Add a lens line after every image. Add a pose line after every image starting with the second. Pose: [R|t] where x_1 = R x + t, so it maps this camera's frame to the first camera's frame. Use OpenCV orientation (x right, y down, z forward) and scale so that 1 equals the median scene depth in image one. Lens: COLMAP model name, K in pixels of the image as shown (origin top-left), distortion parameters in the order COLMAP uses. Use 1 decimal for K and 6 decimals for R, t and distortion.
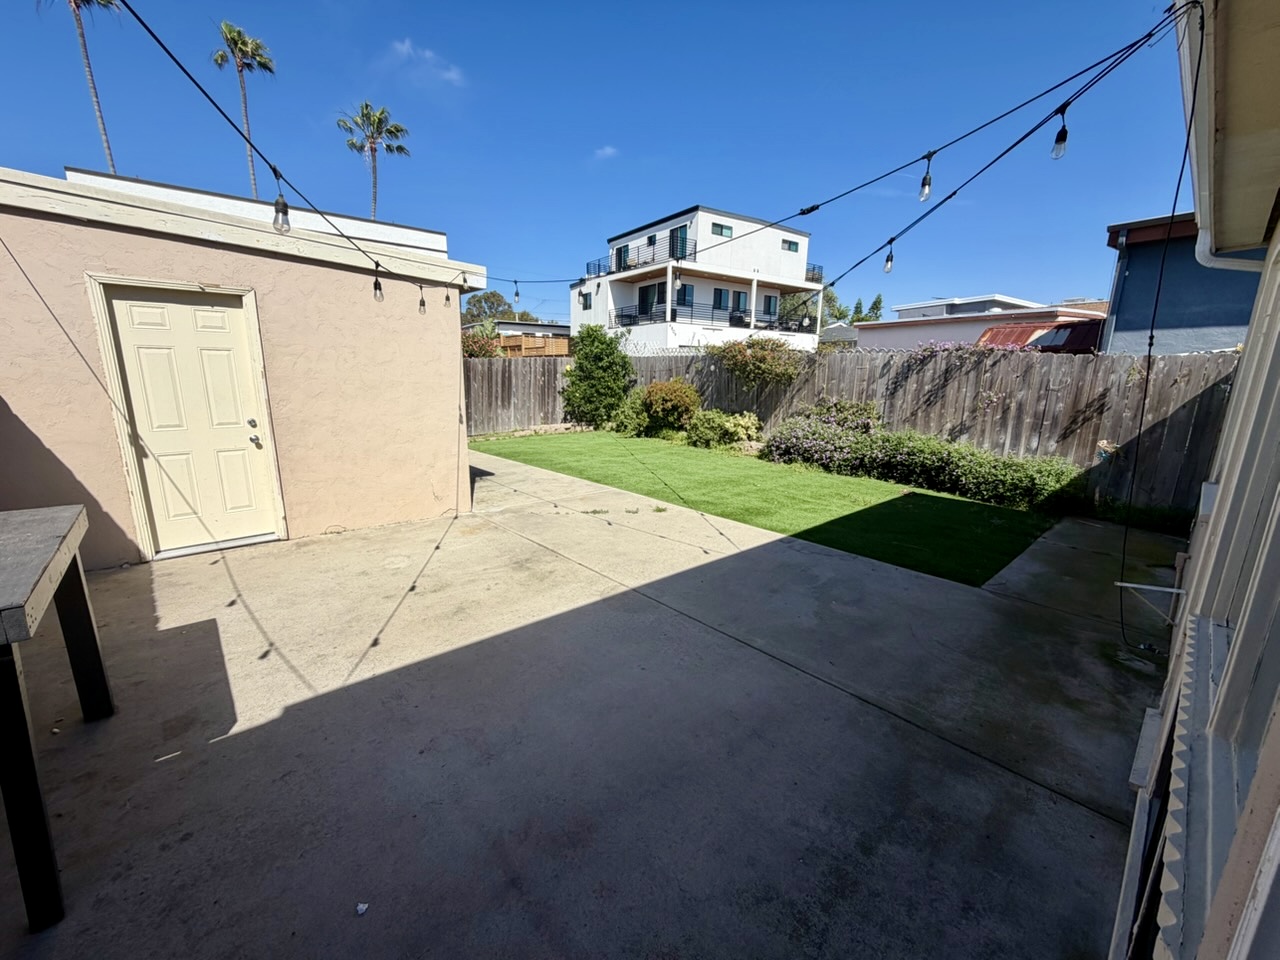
lens RADIAL K [[510.5, 0, 633.2], [0, 510.5, 481.1], [0, 0, 1]] dist [0.001542, -0.000039]
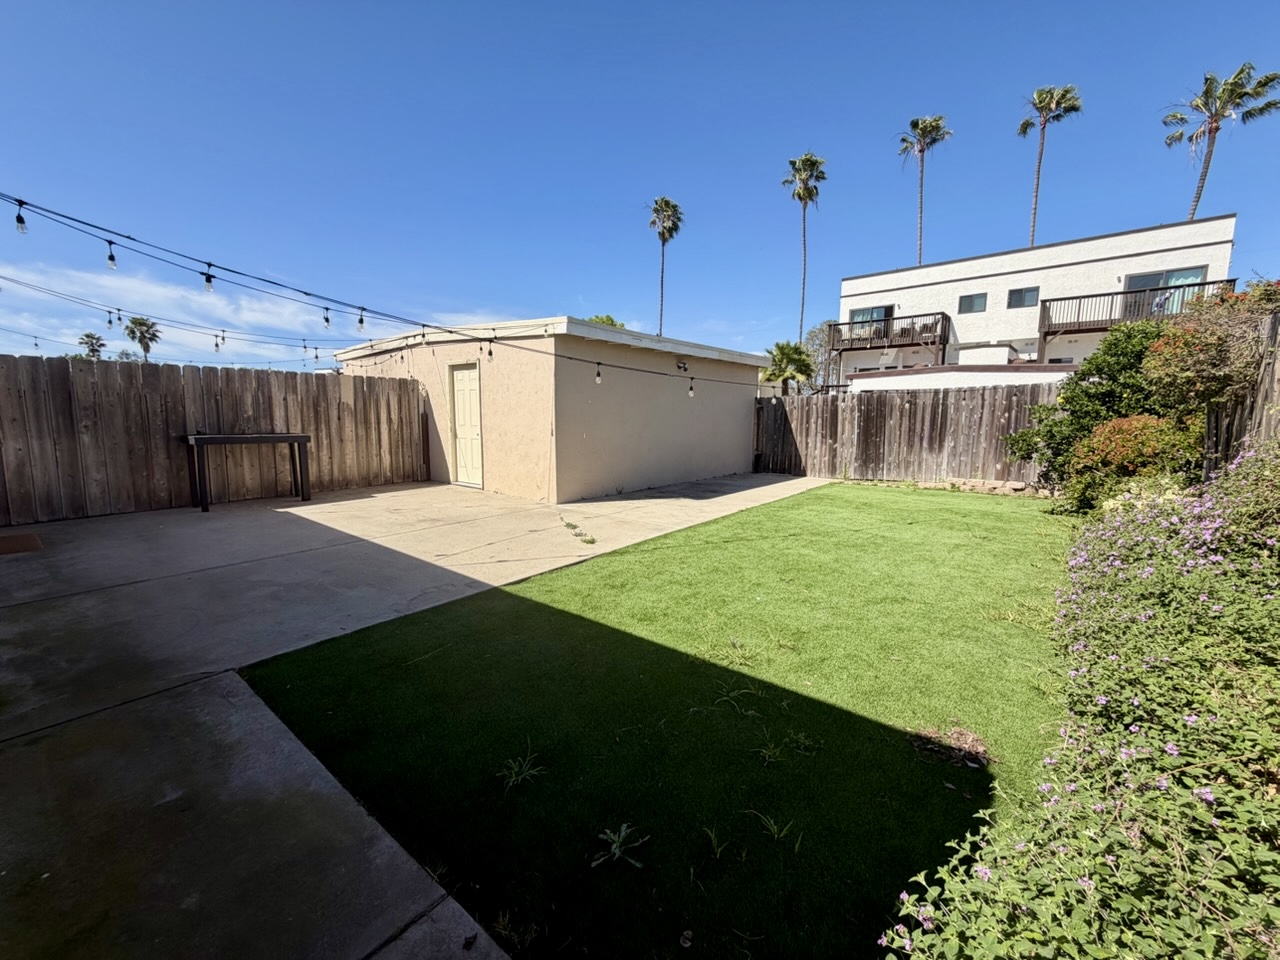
lens RADIAL K [[510.5, 0, 635.7], [0, 510.5, 483.1], [0, 0, 1]] dist [0.001542, -0.000039]
pose [[0.177172, 0.117956, -0.977086, 1.055762], [-0.212428, 0.973973, 0.079061, -0.148672], [0.960981, 0.193553, 0.197618, 1.000461]]
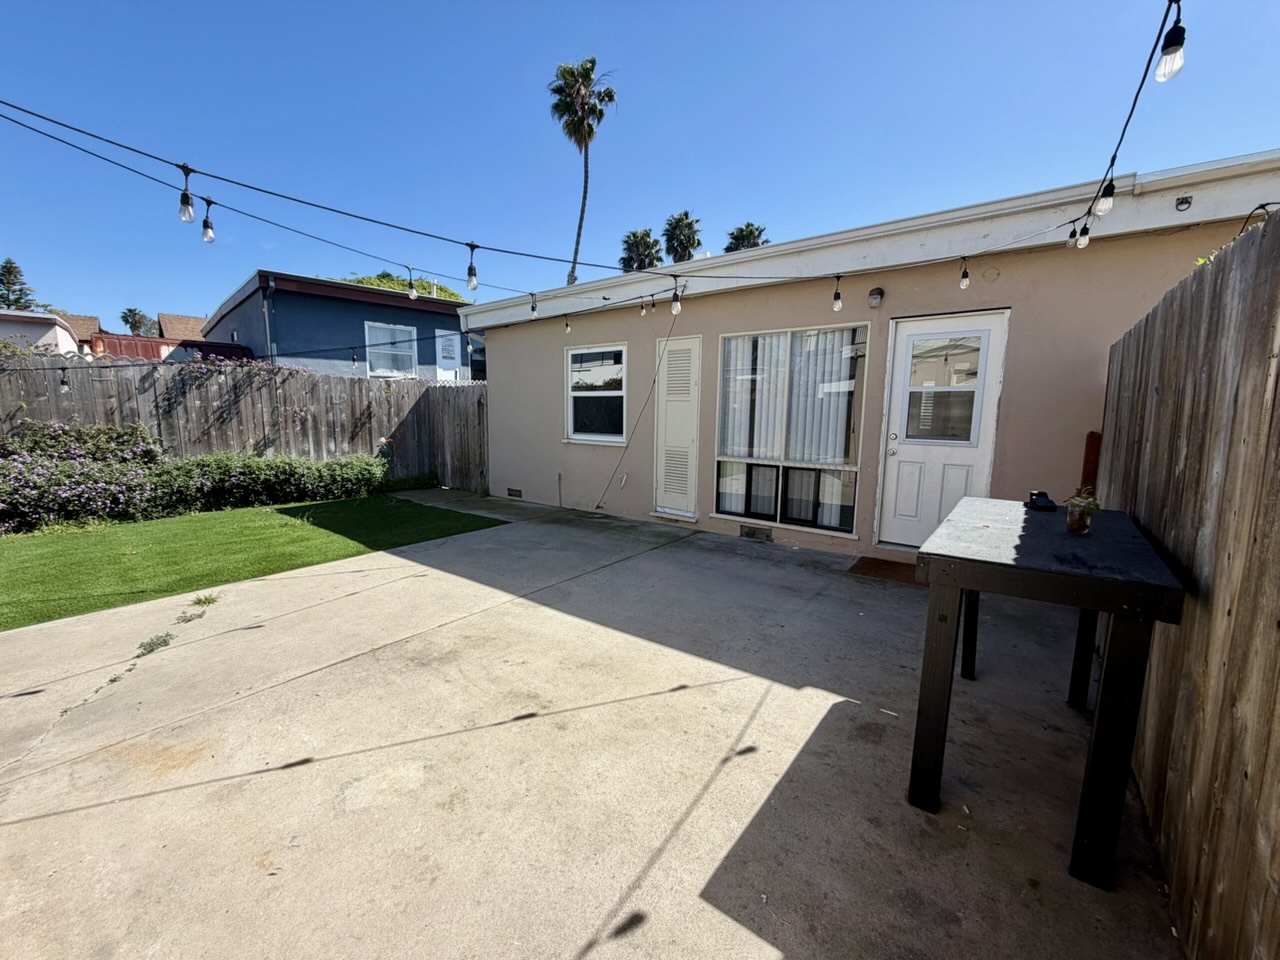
lens RADIAL K [[510.5, 0, 637.4], [0, 510.5, 479.9], [0, 0, 1]] dist [0.001542, -0.000039]
pose [[-0.174853, -0.160038, 0.971501, -0.713611], [0.193809, 0.961803, 0.193323, -0.119364], [-0.965331, 0.222088, -0.137157, 0.613073]]
